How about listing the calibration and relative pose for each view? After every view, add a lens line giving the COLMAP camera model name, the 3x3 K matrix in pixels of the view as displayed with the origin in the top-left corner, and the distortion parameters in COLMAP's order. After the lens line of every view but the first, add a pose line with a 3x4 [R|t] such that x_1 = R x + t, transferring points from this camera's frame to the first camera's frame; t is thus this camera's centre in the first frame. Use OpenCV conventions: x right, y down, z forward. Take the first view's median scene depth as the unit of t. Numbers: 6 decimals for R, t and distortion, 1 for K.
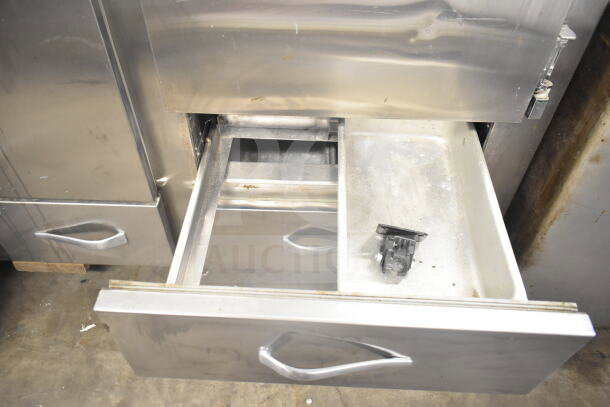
lens RADIAL K [[483.1, 0, 306.4], [0, 483.1, 205.5], [0, 0, 1]] dist [0.000516, 0.003193]
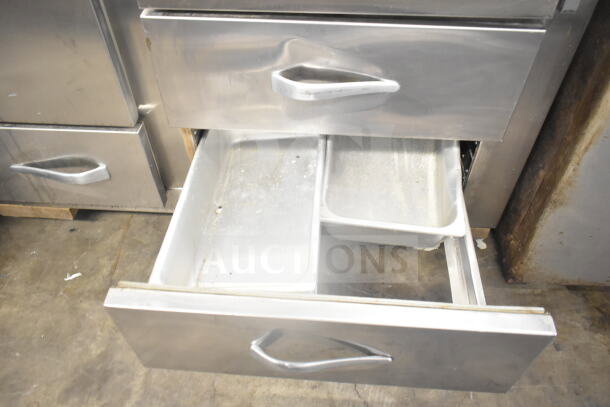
lens RADIAL K [[483.1, 0, 305.5], [0, 483.1, 204.4], [0, 0, 1]] dist [0.000516, 0.003193]
pose [[0.998692, 0.014552, -0.049024, 0.043502], [-0.014277, 0.999880, 0.005963, 0.109558], [0.049105, -0.005255, 0.998780, 0.096980]]
